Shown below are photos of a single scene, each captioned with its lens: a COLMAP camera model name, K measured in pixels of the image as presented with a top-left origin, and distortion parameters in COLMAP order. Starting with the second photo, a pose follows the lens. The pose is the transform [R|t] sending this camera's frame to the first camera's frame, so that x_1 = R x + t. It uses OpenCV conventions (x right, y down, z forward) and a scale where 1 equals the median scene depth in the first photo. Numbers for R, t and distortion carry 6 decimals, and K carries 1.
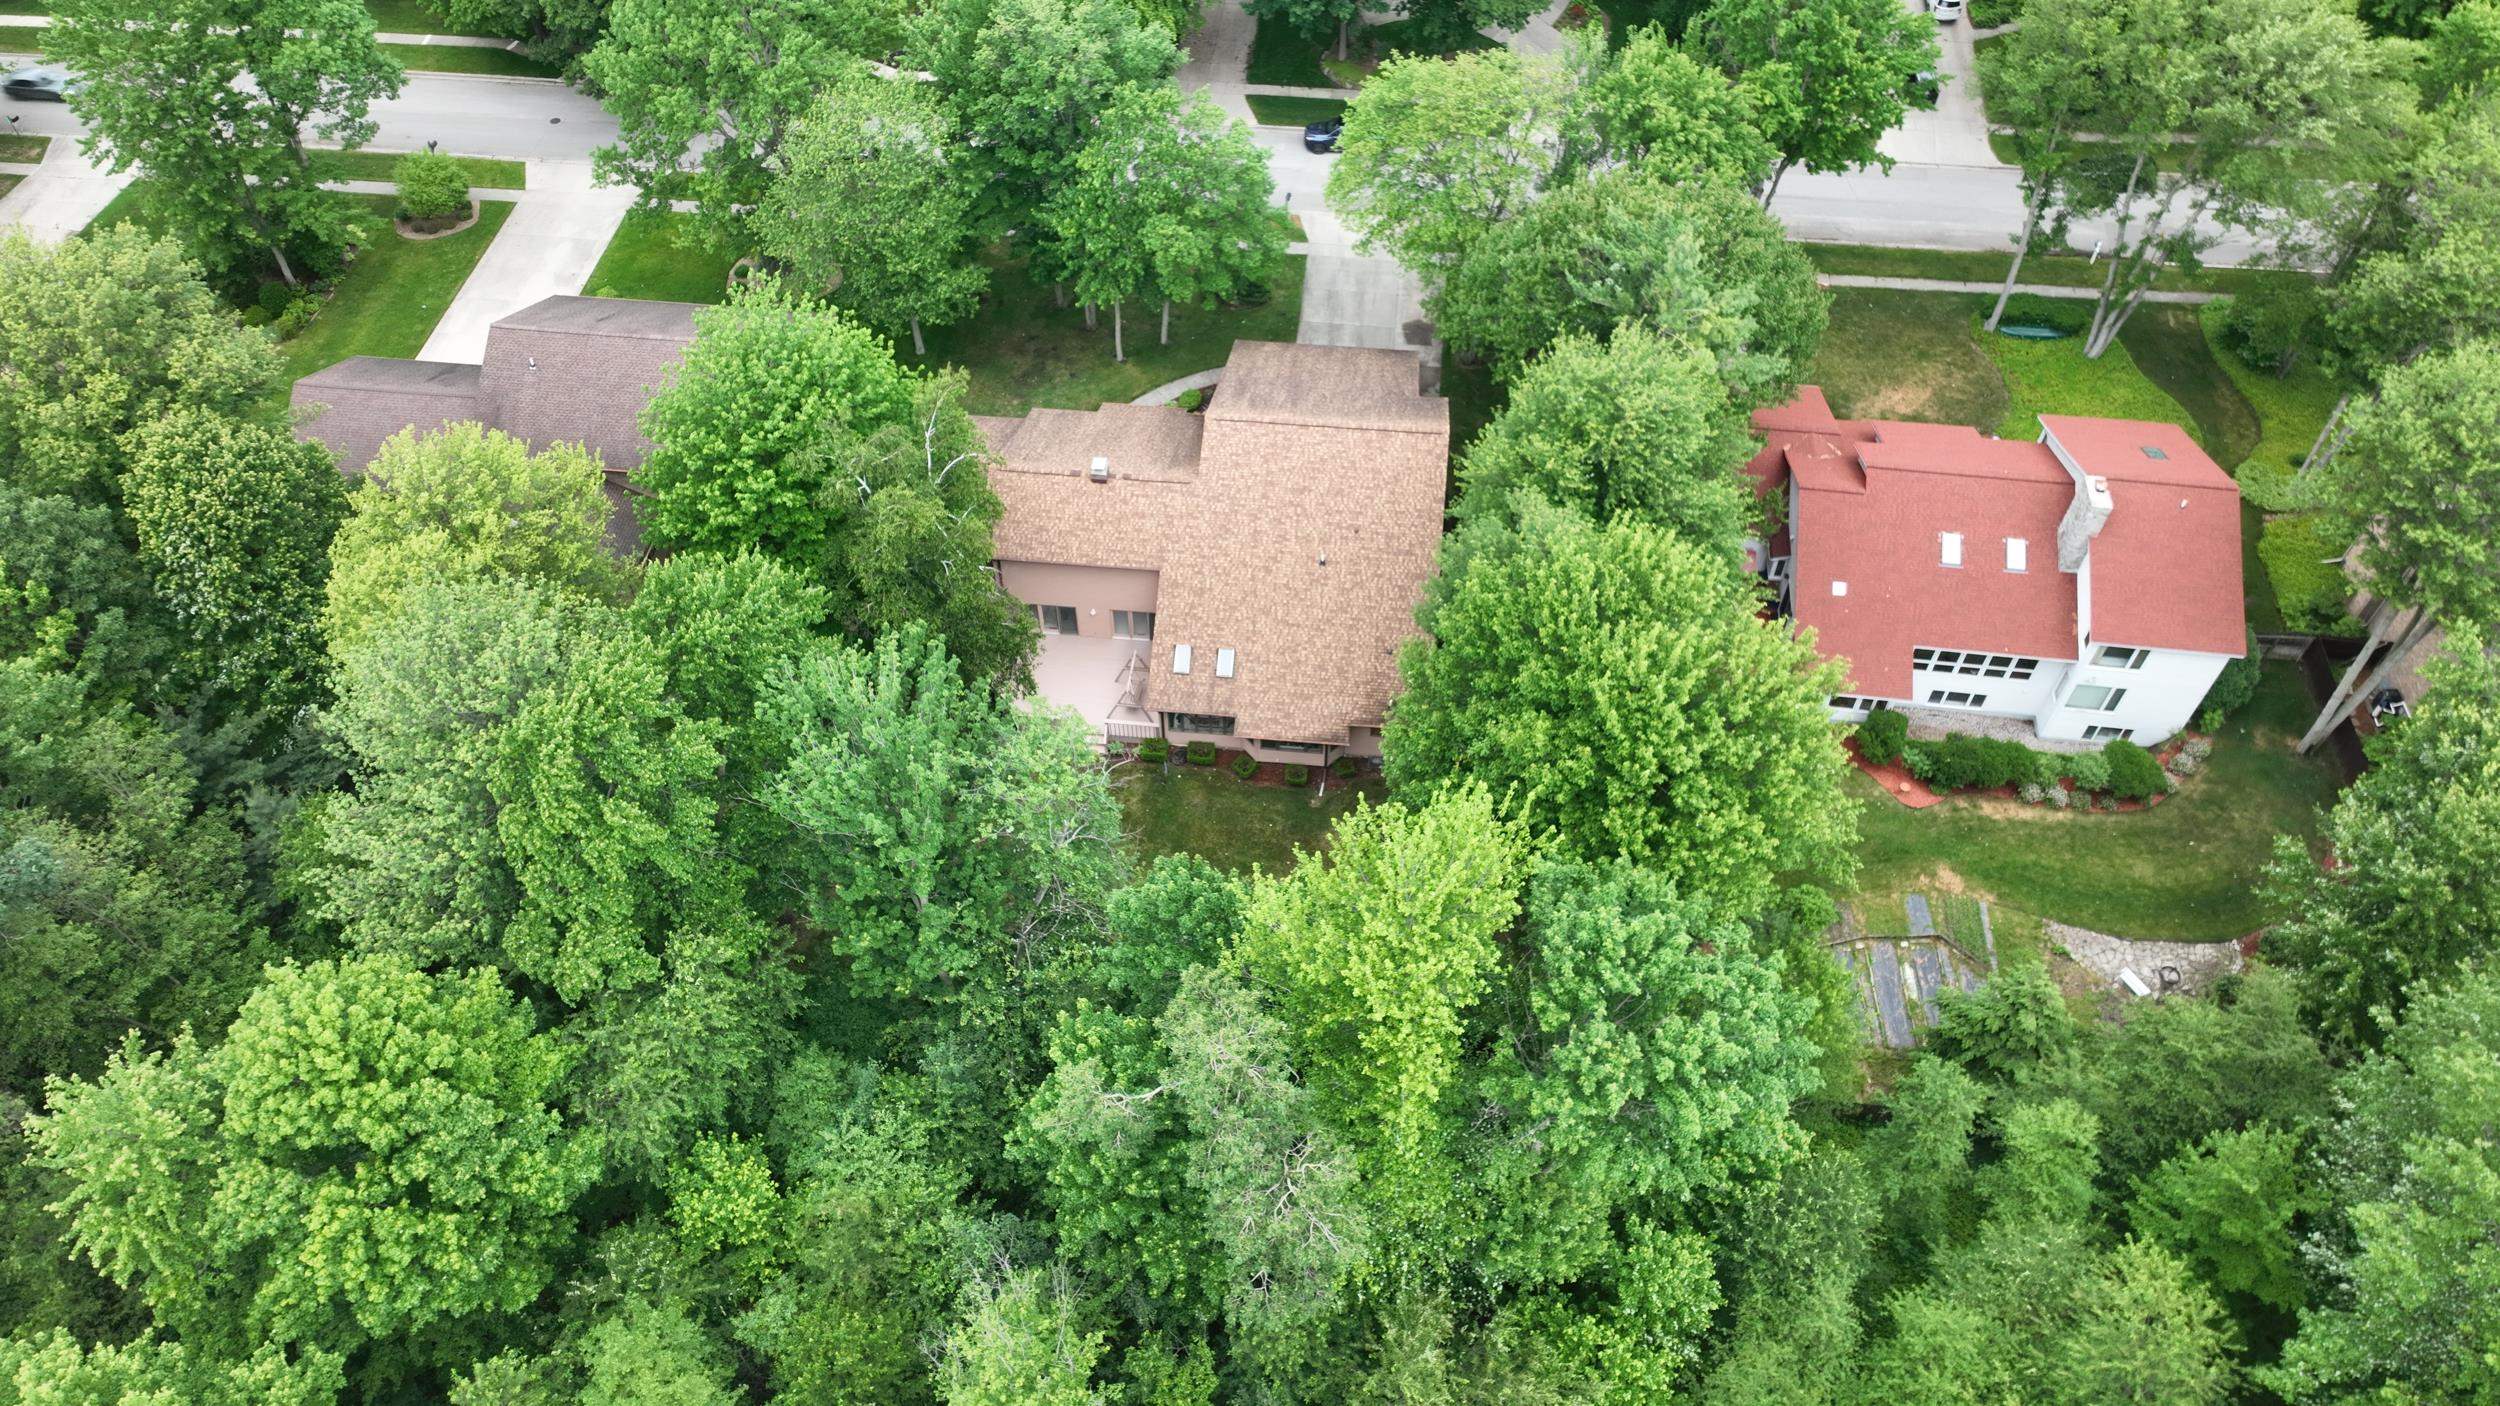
lens RADIAL K [[1762.5, 0, 1255.6], [0, 1762.5, 704.9], [0, 0, 1]] dist [0.007605, -0.002666]
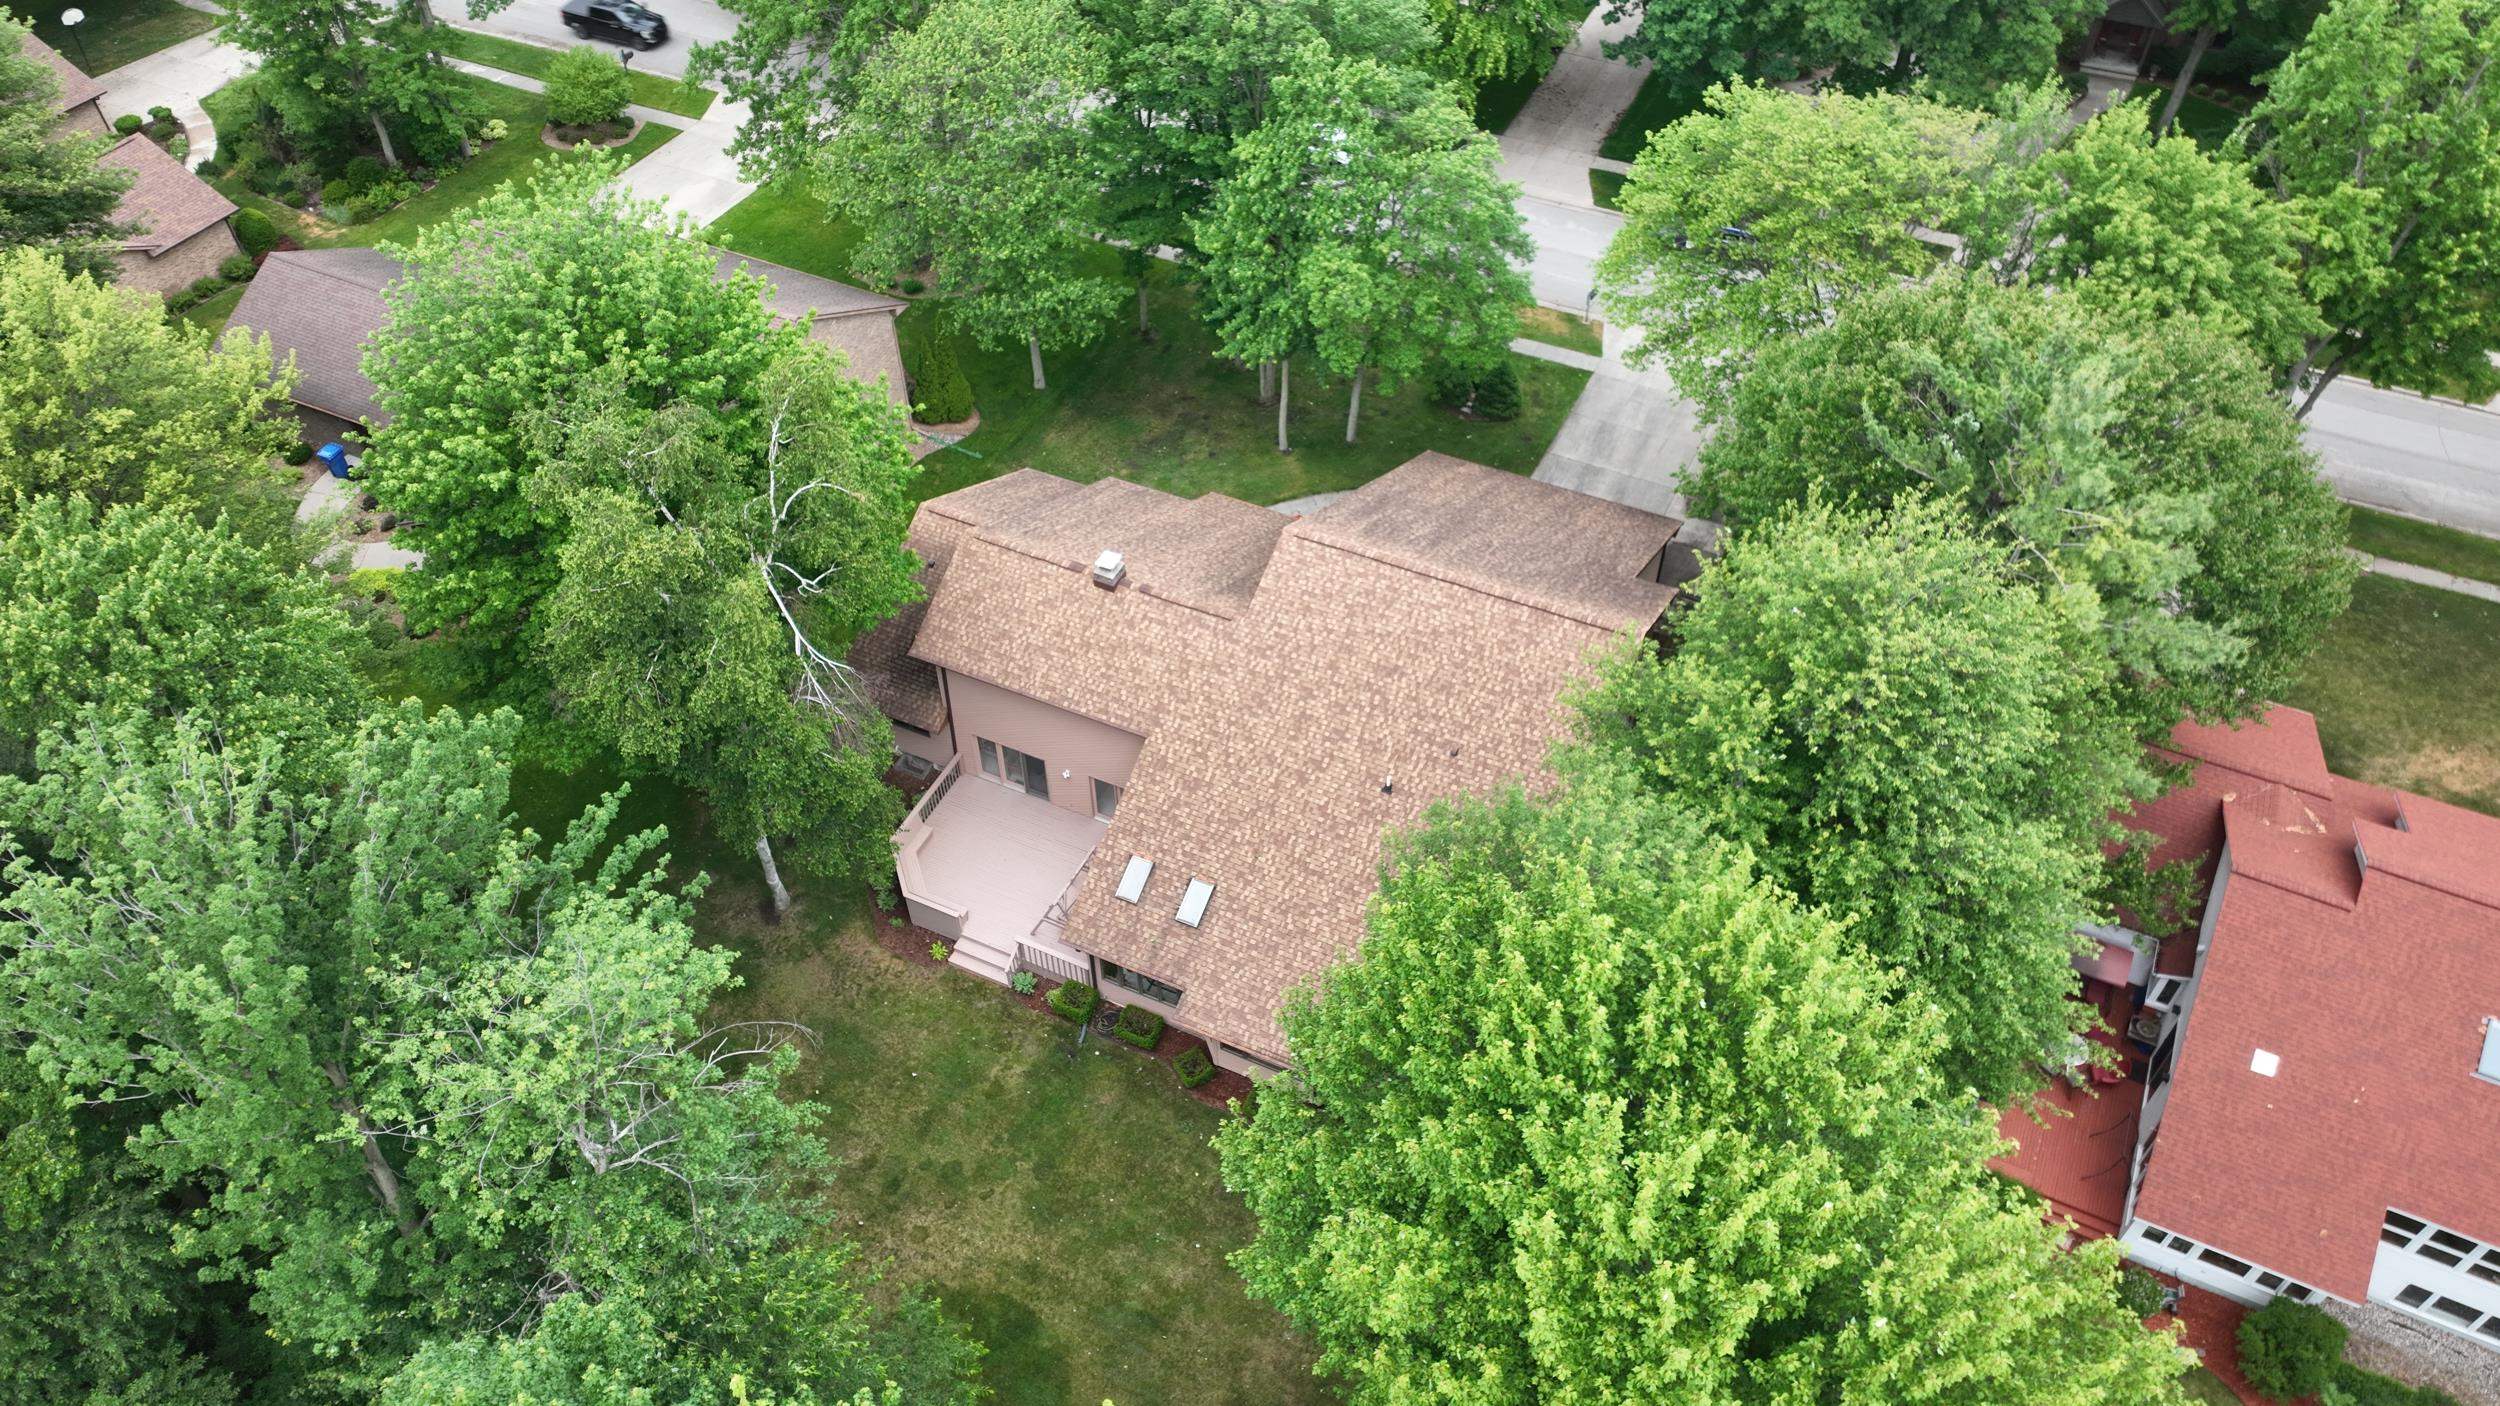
lens RADIAL K [[1769.2, 0, 1250.0], [0, 1769.2, 703.0], [0, 0, 1]] dist [0.007907, 0.008226]
pose [[0.942325, 0.240367, -0.232911, 0.130055], [-0.260182, 0.963817, -0.057985, -0.060016], [0.210546, 0.115240, 0.970768, 0.368913]]
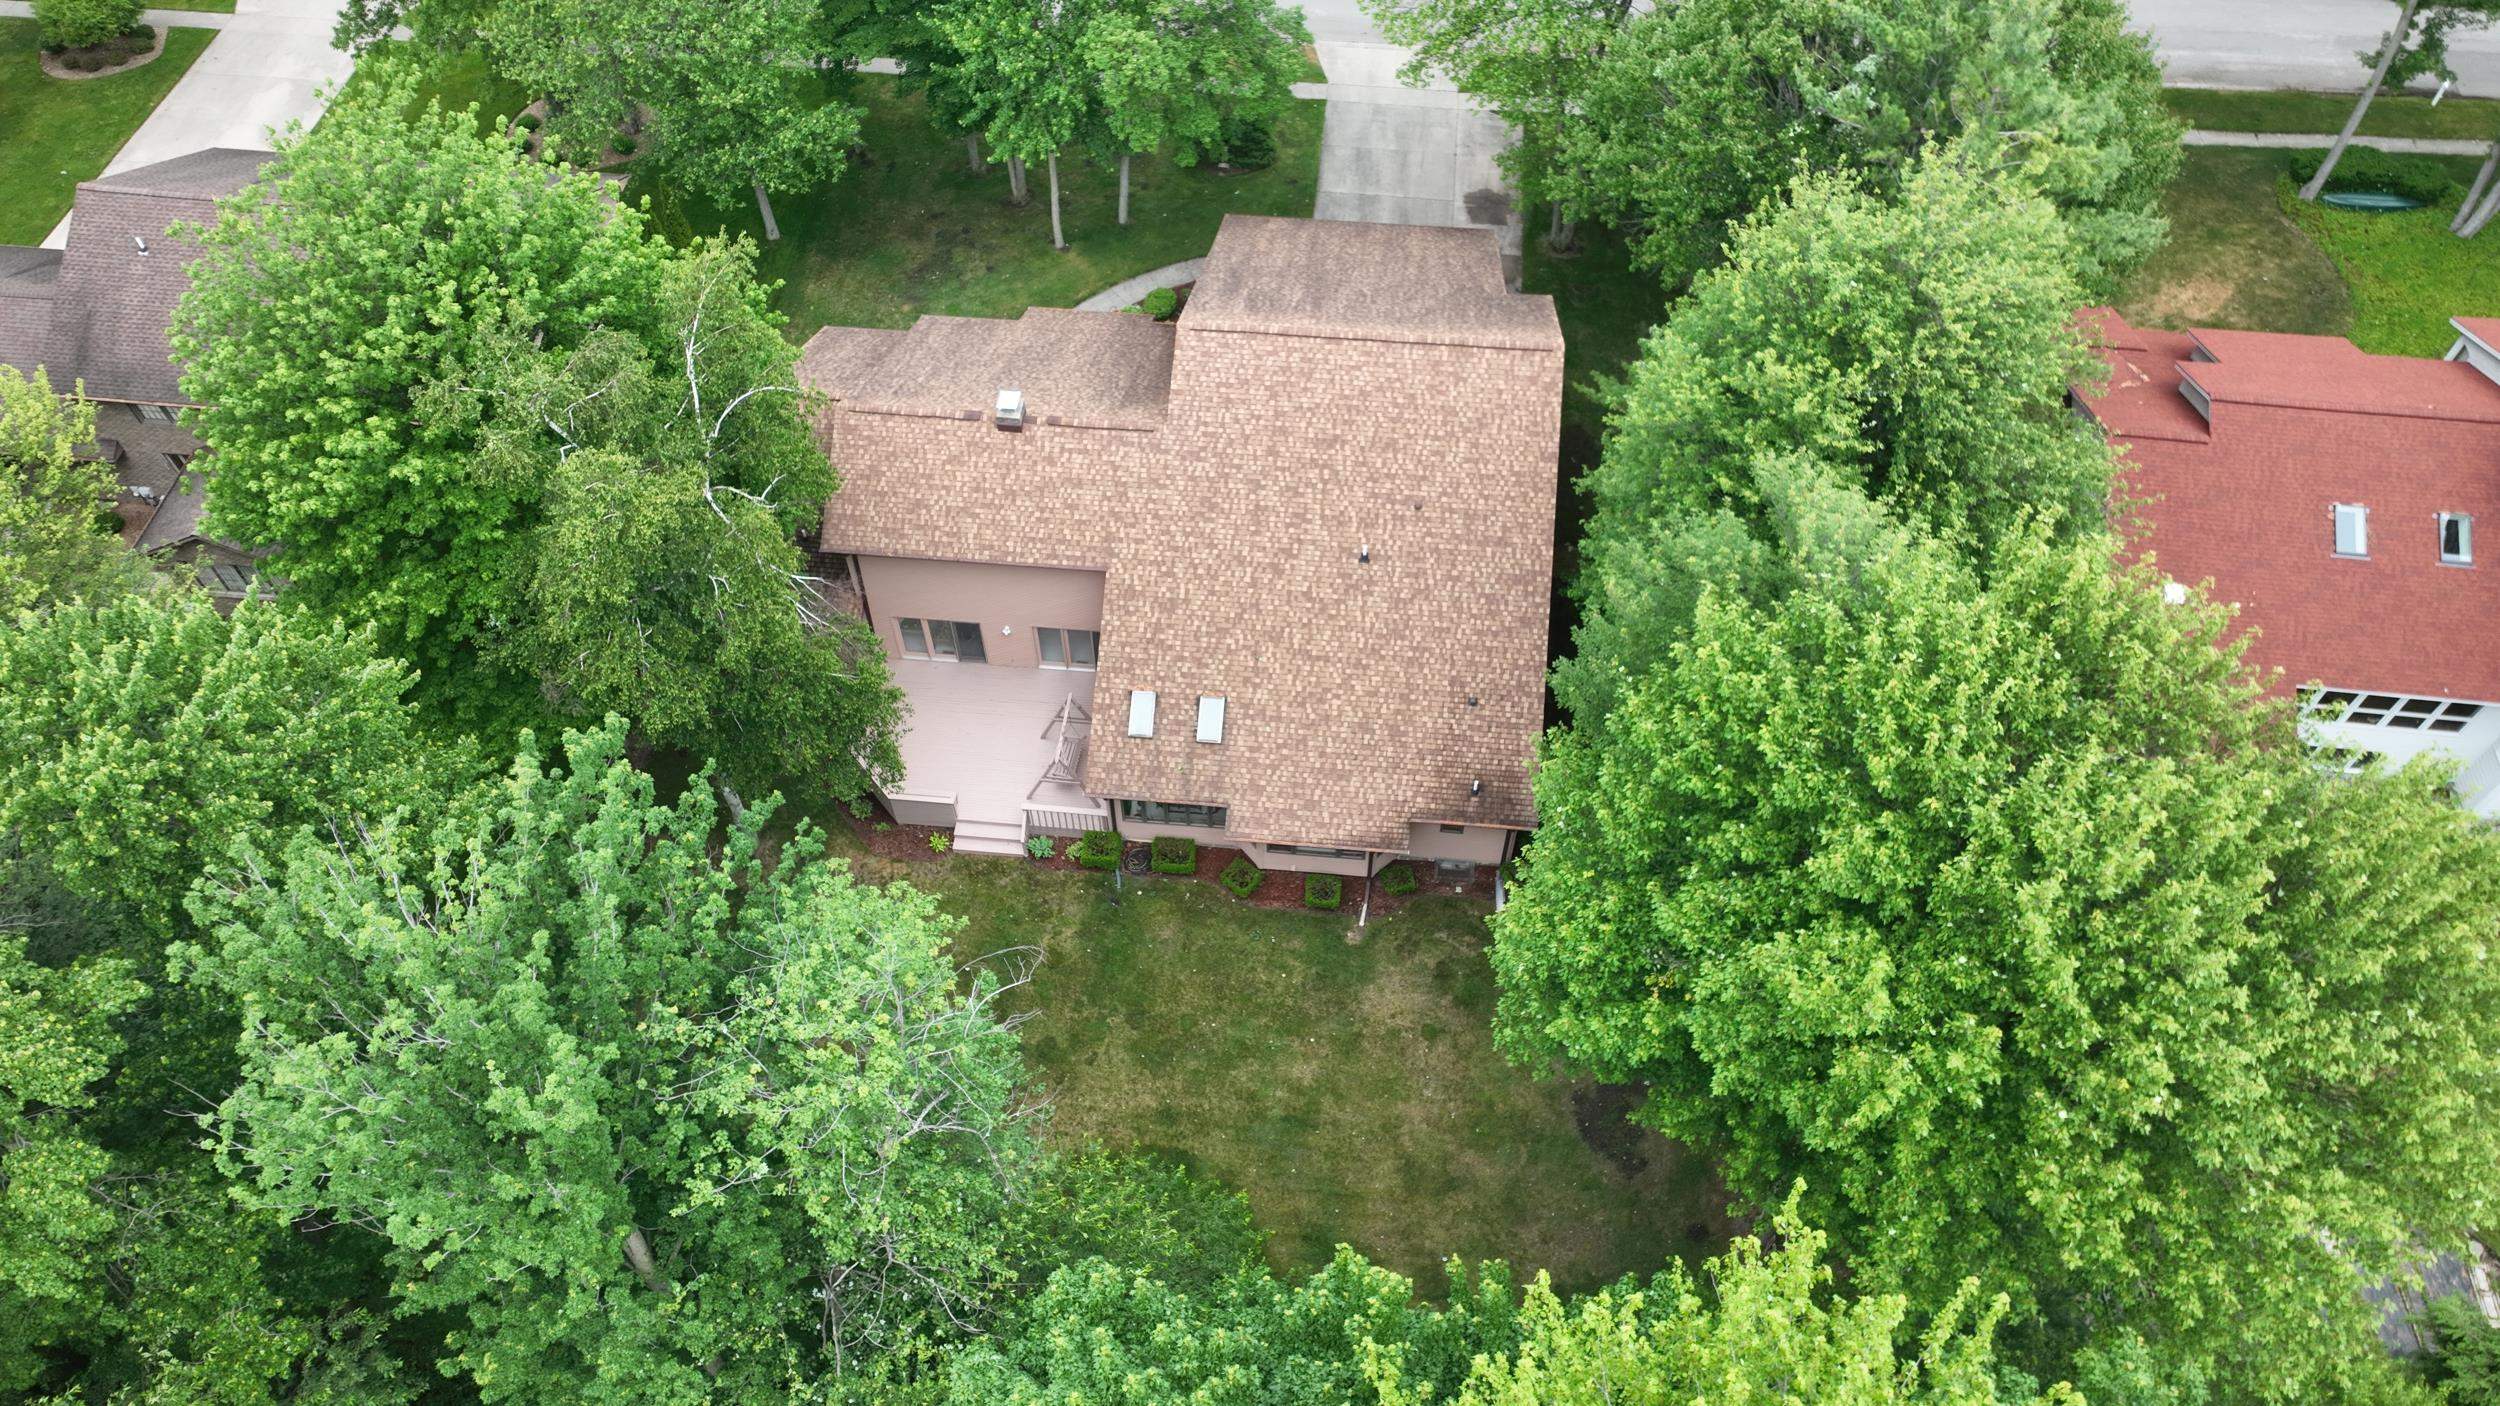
lens RADIAL K [[1769.2, 0, 1250.0], [0, 1769.2, 703.0], [0, 0, 1]] dist [0.007907, 0.008226]
pose [[0.999992, -0.003277, 0.002337, -0.004607], [0.003181, 0.999189, 0.040144, -0.053806], [-0.002467, -0.040136, 0.999191, 0.363296]]
